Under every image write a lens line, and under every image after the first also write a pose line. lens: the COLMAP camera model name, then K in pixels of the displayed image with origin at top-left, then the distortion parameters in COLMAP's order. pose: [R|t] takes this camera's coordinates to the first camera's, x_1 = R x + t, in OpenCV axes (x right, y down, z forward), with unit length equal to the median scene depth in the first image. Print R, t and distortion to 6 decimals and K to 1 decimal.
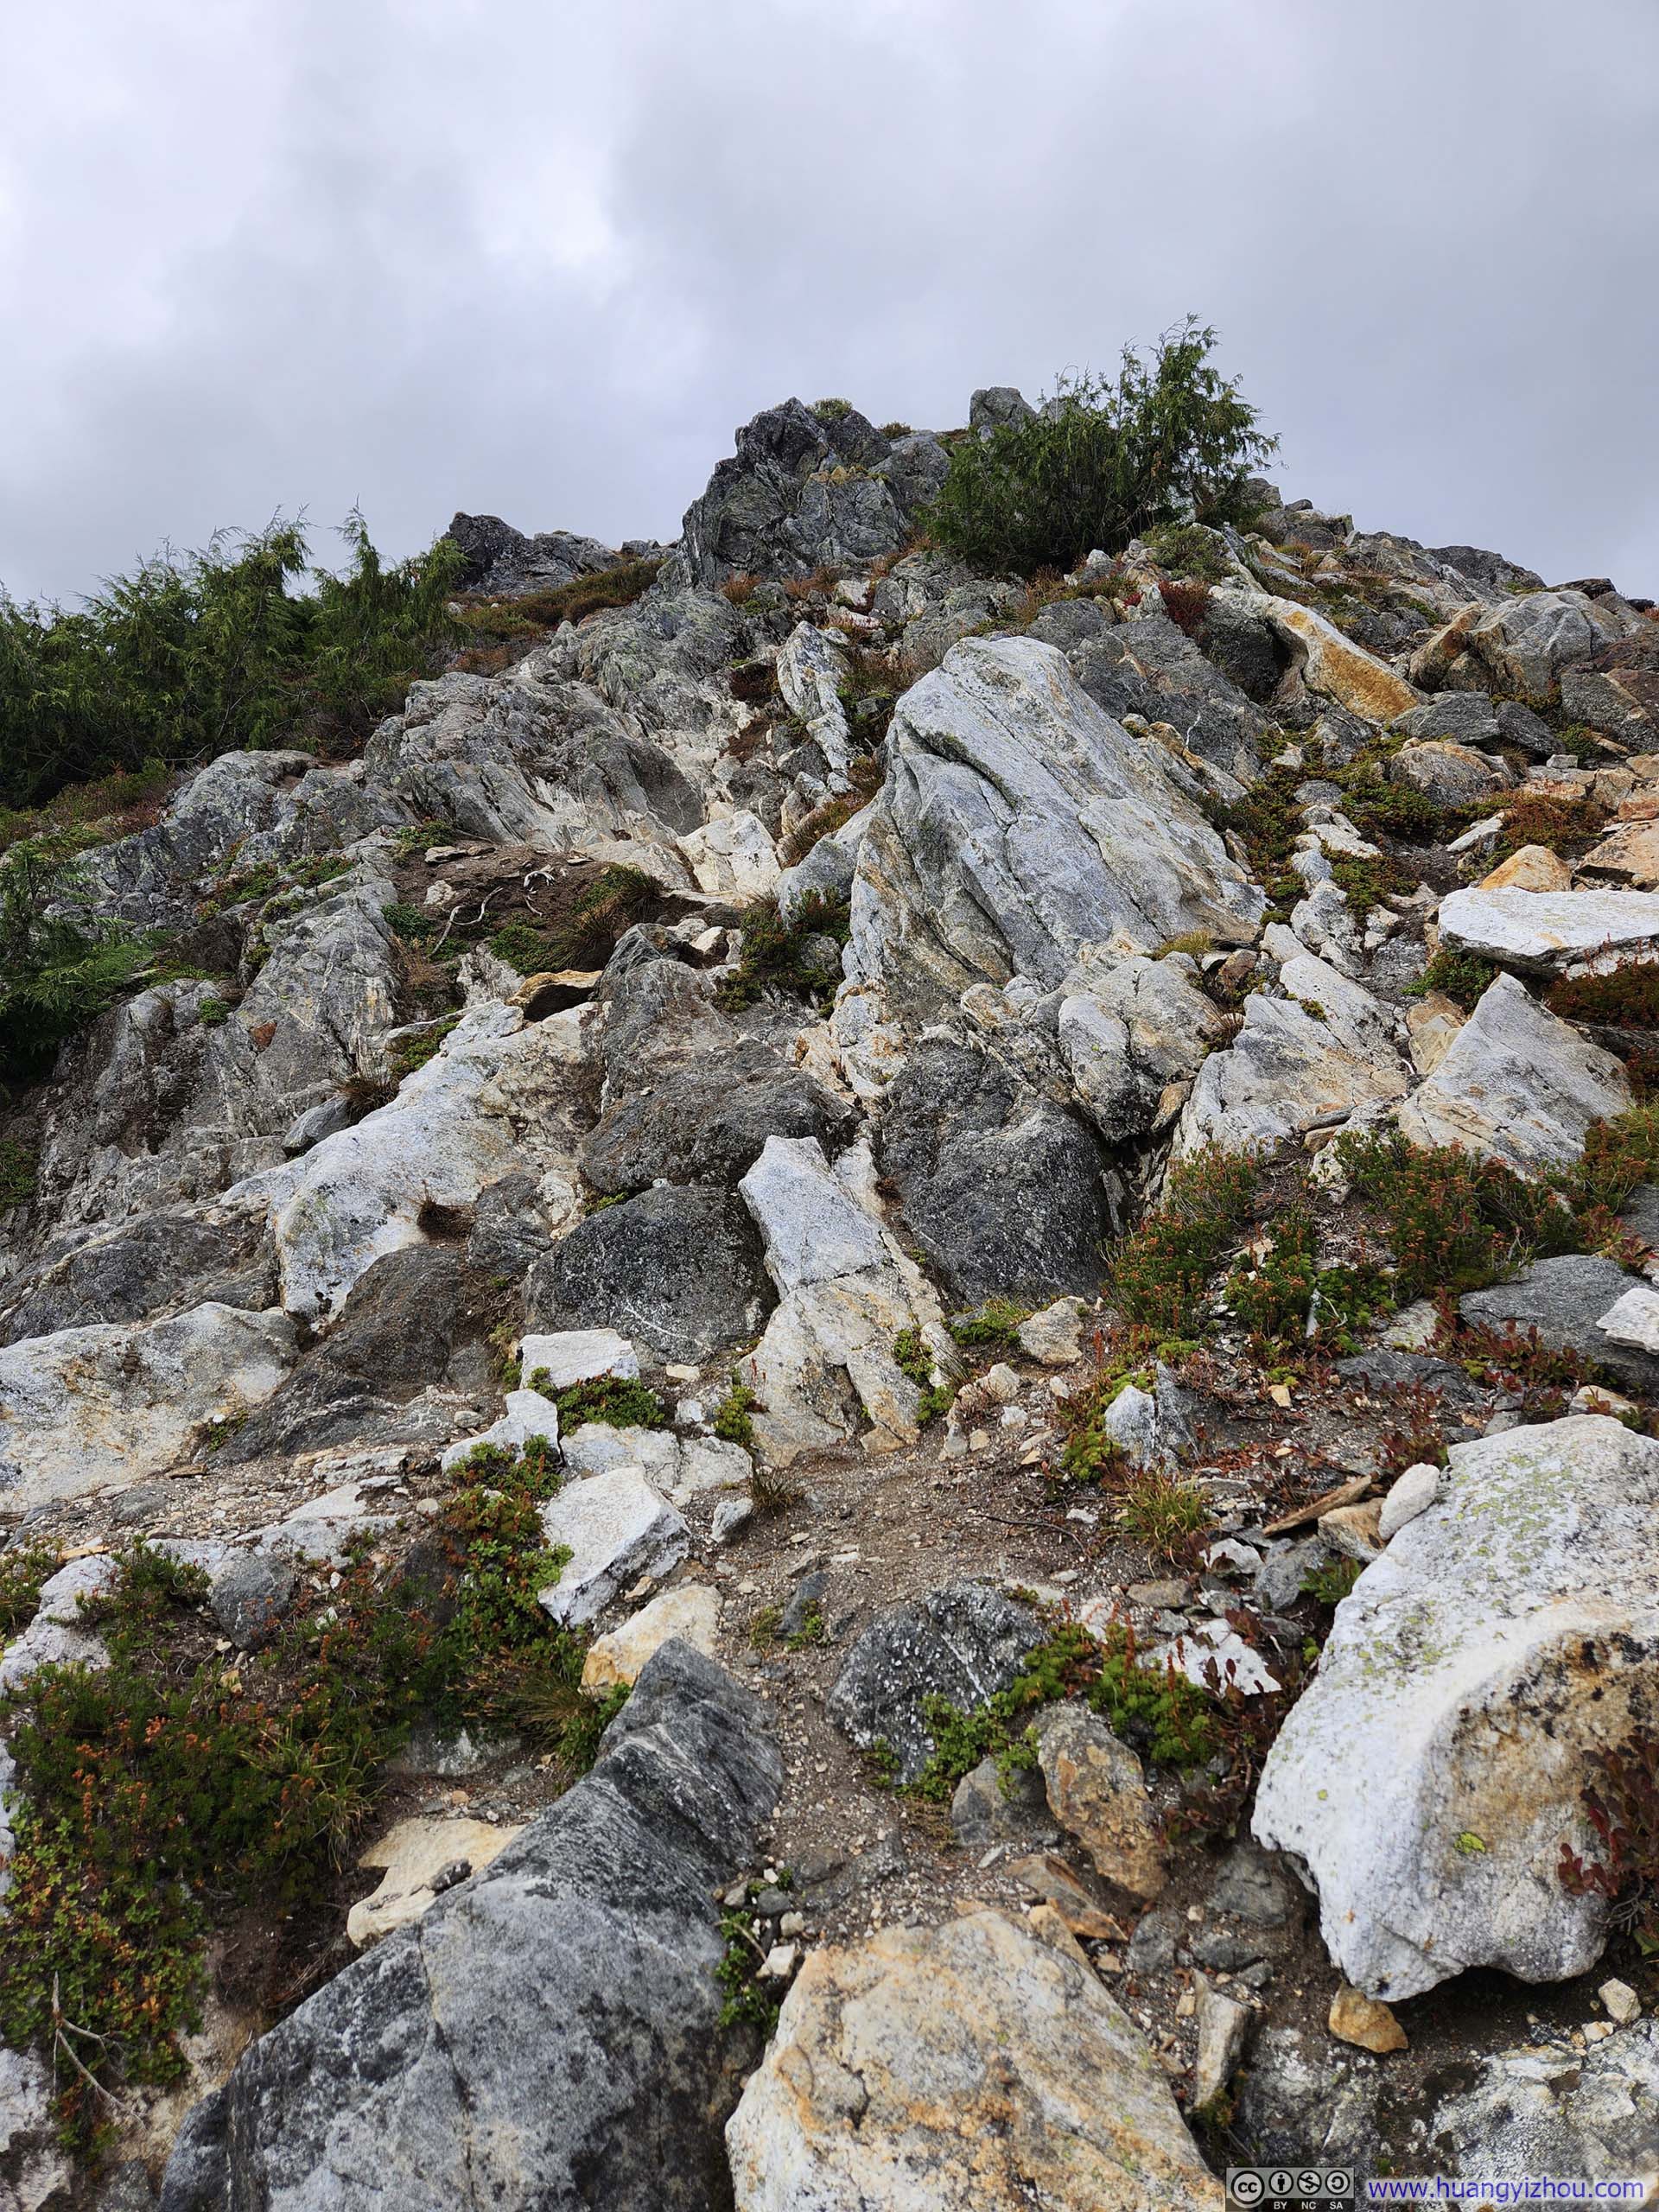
lens RADIAL K [[1475.6, 0, 825.4], [0, 1475.6, 1109.9], [0, 0, 1]] dist [0.045612, -0.000079]
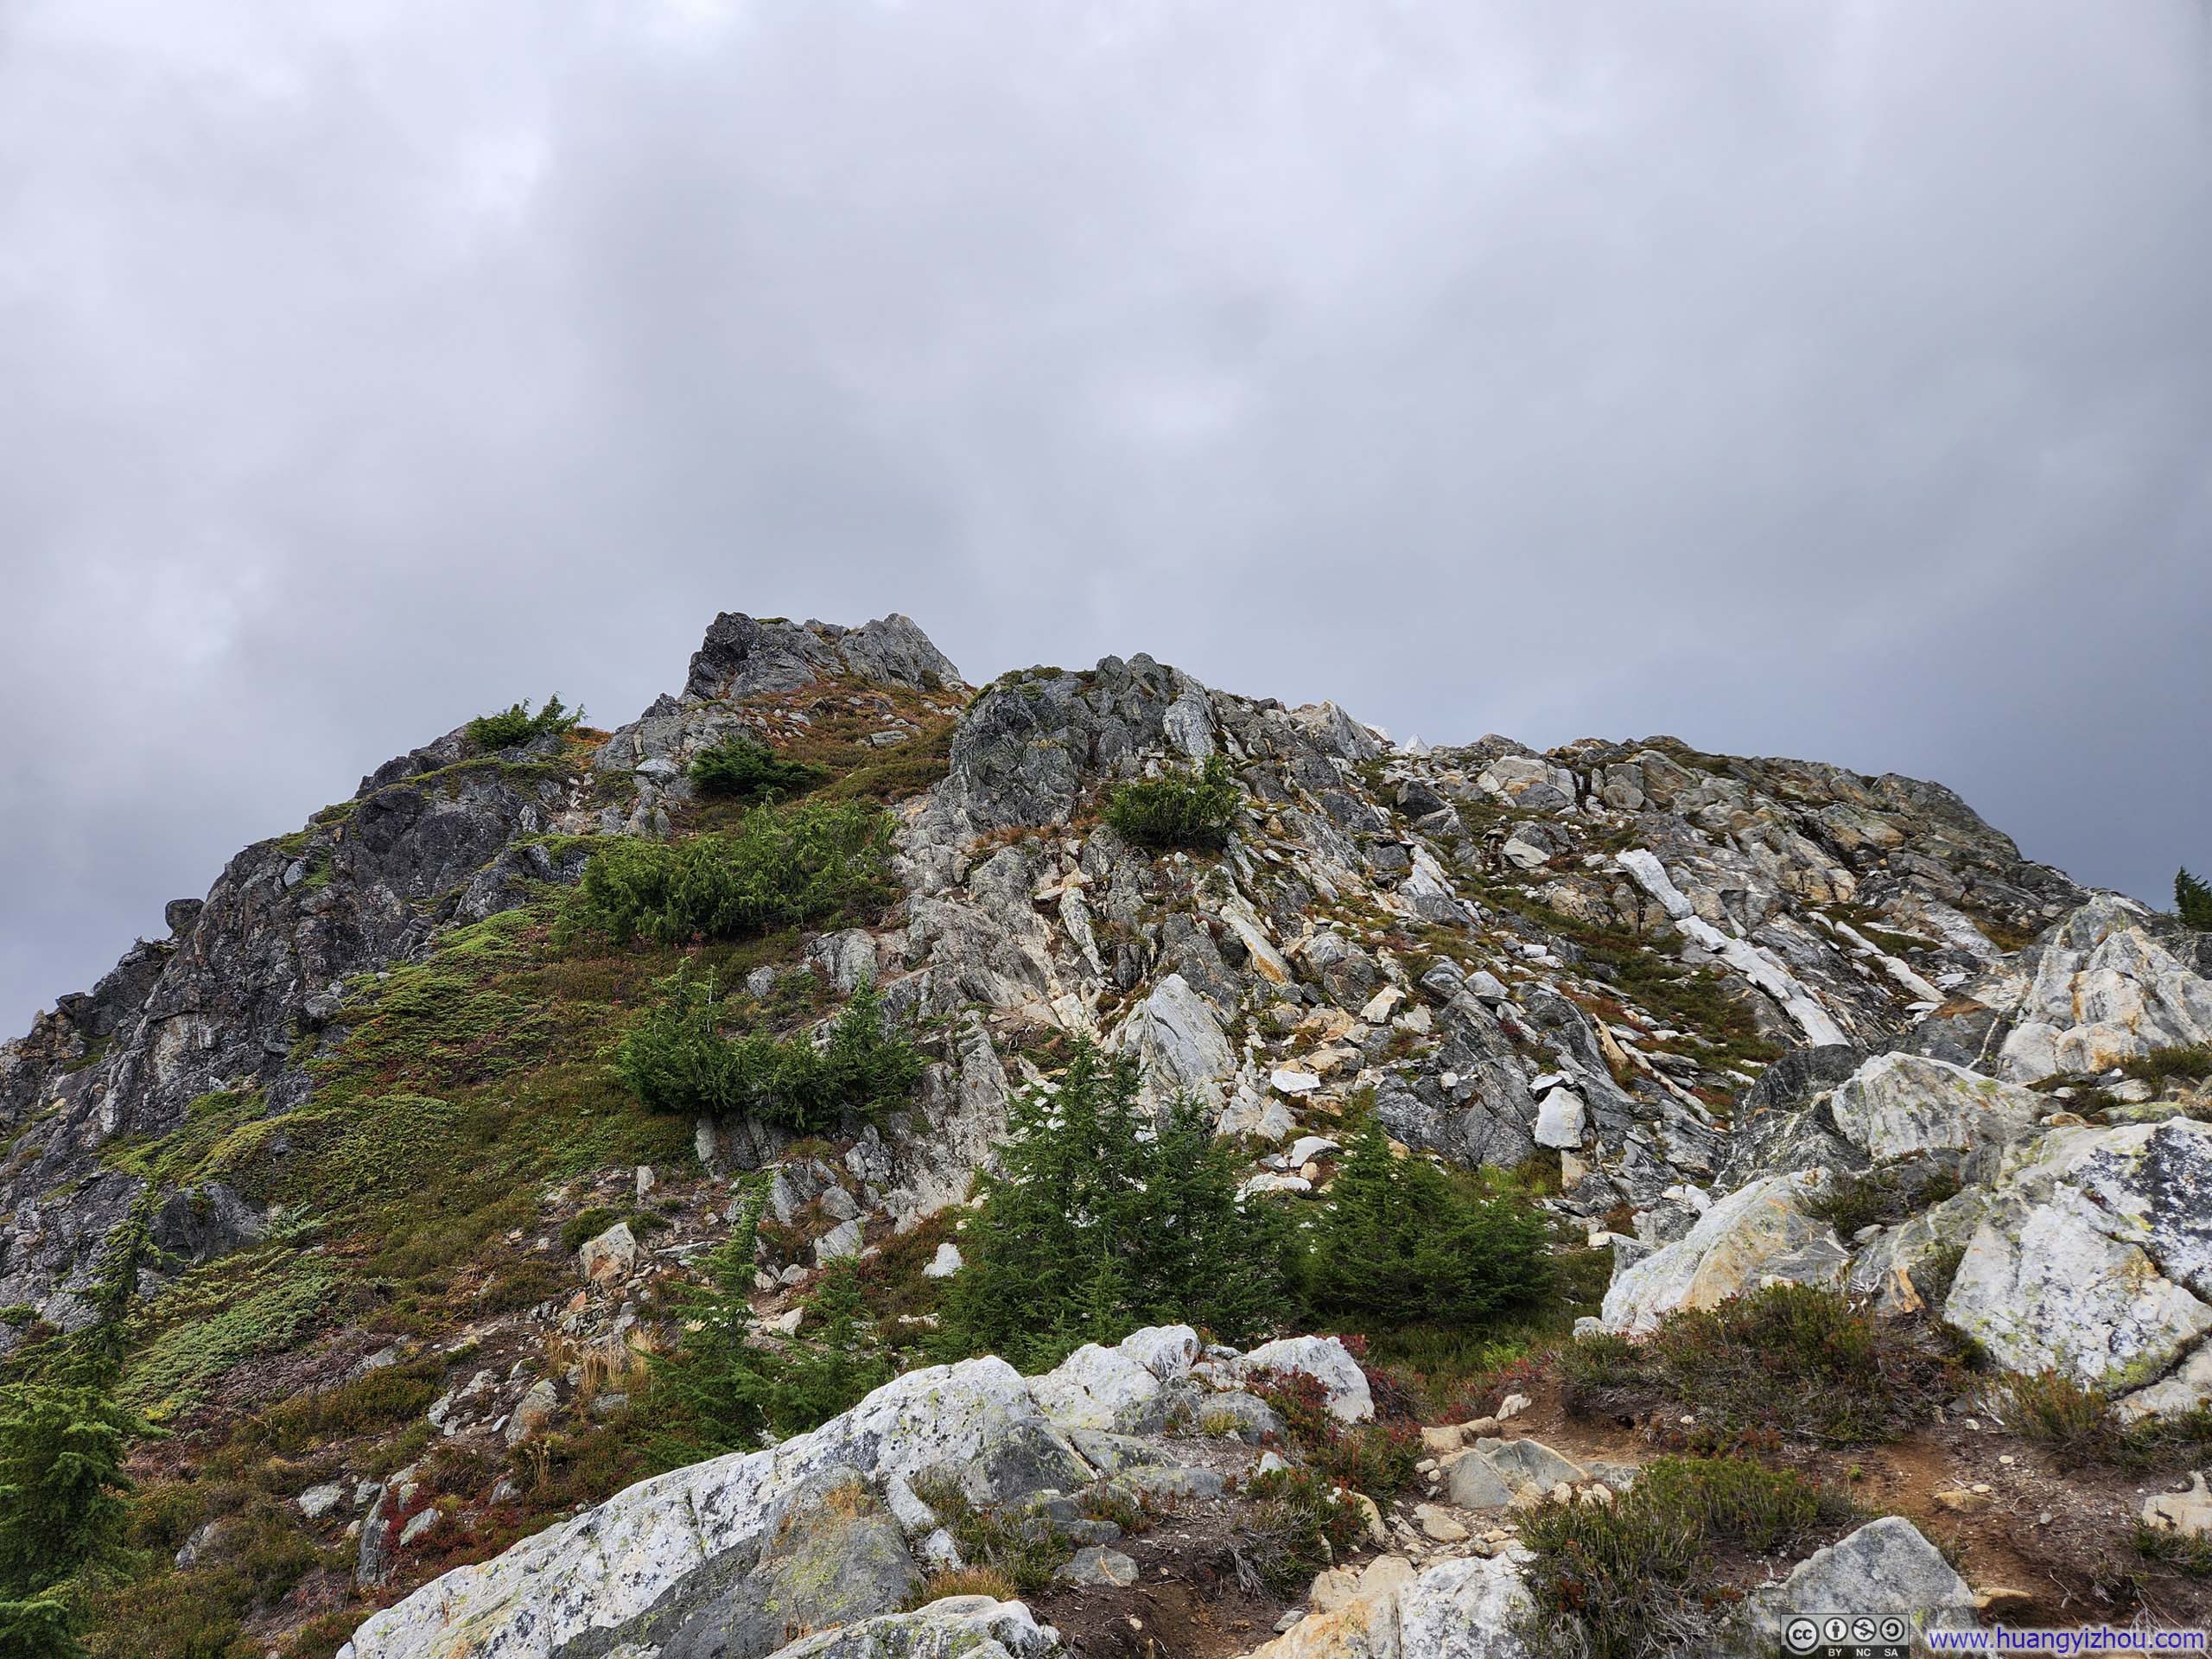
lens RADIAL K [[1475.6, 0, 1107.8], [0, 1475.6, 825.7], [0, 0, 1]] dist [0.045612, -0.000079]
pose [[0.980815, 0.056116, 0.186688, -0.793148], [-0.036895, 0.993800, -0.104885, -0.324030], [-0.191416, 0.095985, 0.976804, -2.776849]]
